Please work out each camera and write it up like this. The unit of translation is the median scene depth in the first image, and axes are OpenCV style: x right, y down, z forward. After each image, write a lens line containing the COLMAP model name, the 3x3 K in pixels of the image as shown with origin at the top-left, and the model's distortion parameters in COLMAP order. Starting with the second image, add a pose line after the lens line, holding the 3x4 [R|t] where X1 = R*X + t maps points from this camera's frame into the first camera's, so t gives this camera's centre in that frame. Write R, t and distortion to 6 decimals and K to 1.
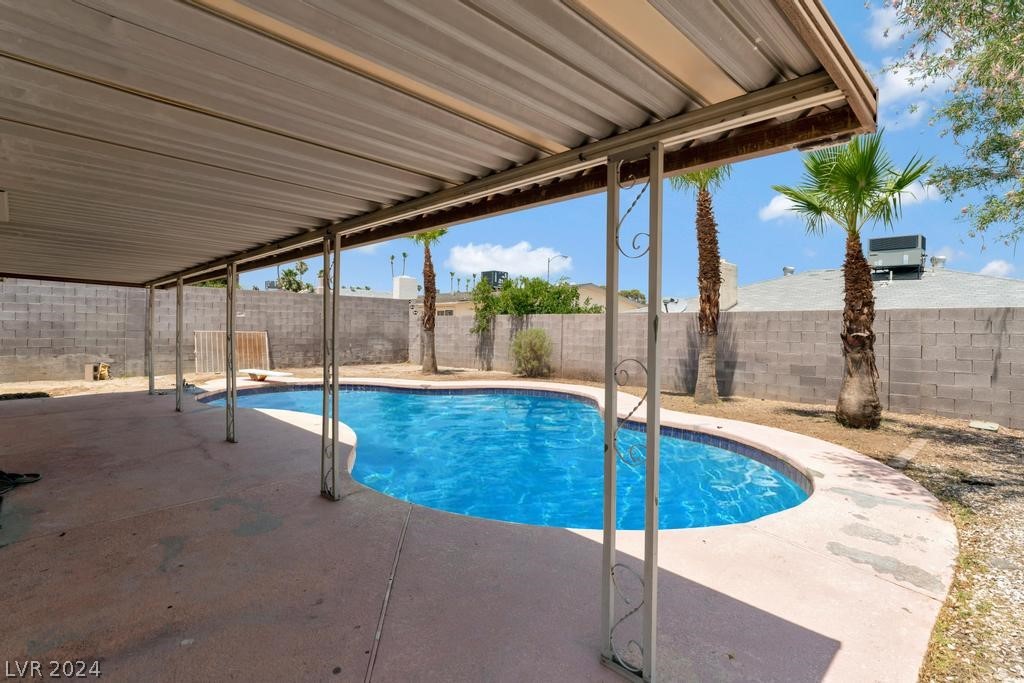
lens RADIAL K [[496.1, 0, 512.0], [0, 496.1, 341.5], [0, 0, 1]] dist [-0.000393, 0.000224]
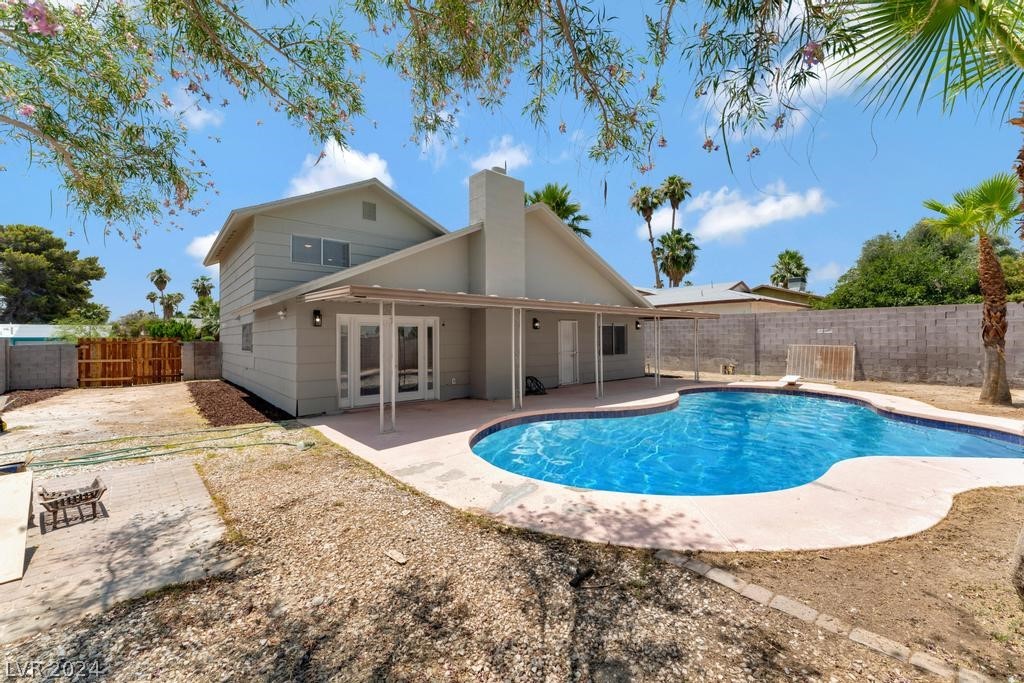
lens RADIAL K [[411.8, 0, 512.0], [0, 411.8, 341.5], [0, 0, 1]] dist [0.000646, -0.000166]
pose [[-0.051622, -0.003531, -0.998660, 0.538680], [-0.024498, 0.999697, -0.002269, -0.010089], [0.998366, 0.024348, -0.051693, 0.333981]]
